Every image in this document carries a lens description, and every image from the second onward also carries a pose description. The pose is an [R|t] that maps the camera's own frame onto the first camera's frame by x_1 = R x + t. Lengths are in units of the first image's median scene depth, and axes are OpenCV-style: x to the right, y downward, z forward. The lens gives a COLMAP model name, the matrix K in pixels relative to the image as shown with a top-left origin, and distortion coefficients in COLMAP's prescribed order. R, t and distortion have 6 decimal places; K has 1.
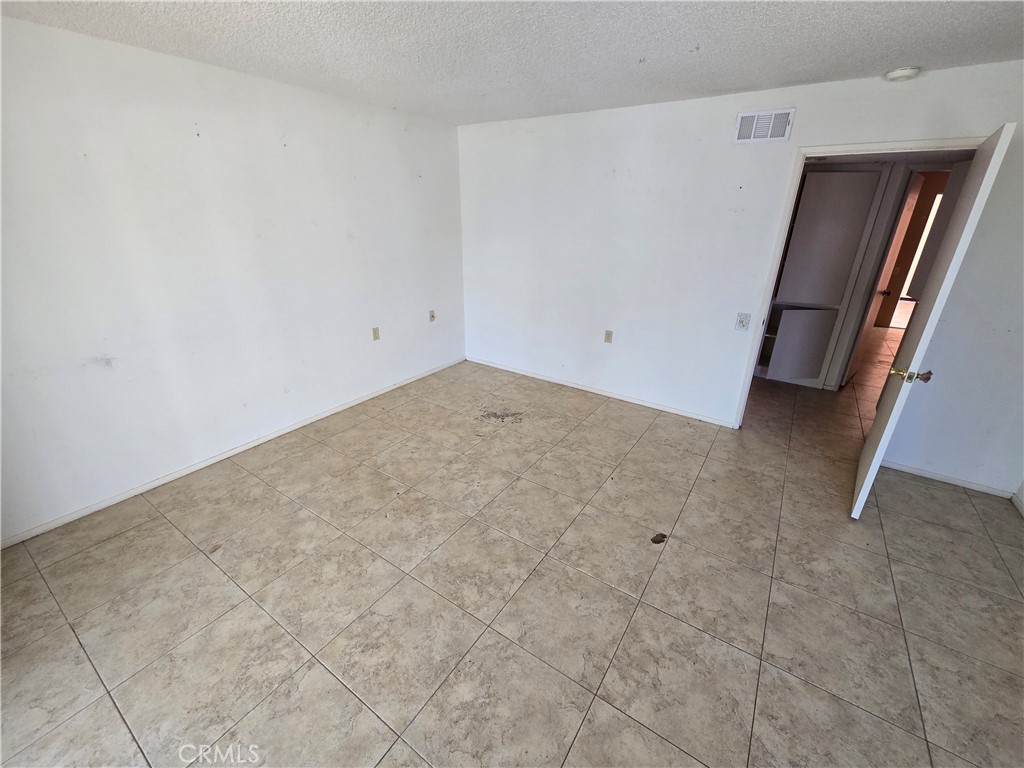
lens RADIAL K [[423.2, 0, 516.4], [0, 423.2, 389.5], [0, 0, 1]] dist [-0.002263, 0.002256]
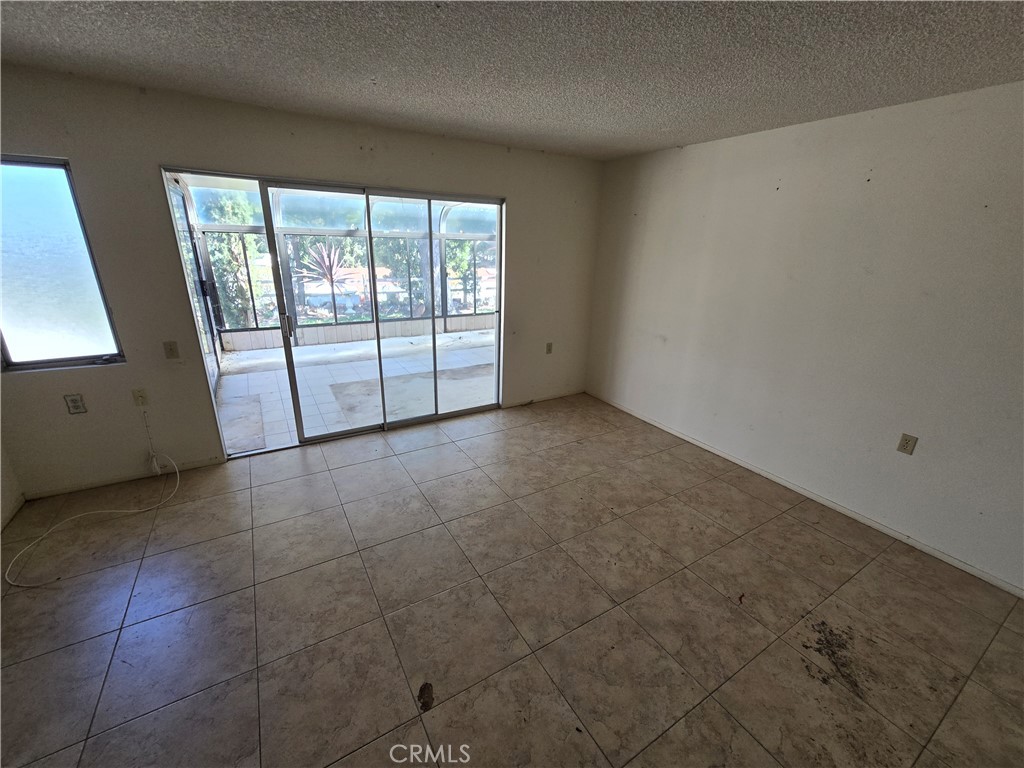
lens RADIAL K [[423.2, 0, 514.7], [0, 423.2, 383.0], [0, 0, 1]] dist [-0.002263, 0.002256]
pose [[-0.421105, 0.265722, -0.867215, 0.741864], [-0.387542, 0.811740, 0.436908, -0.423589], [0.820050, 0.520067, -0.238849, 1.018777]]
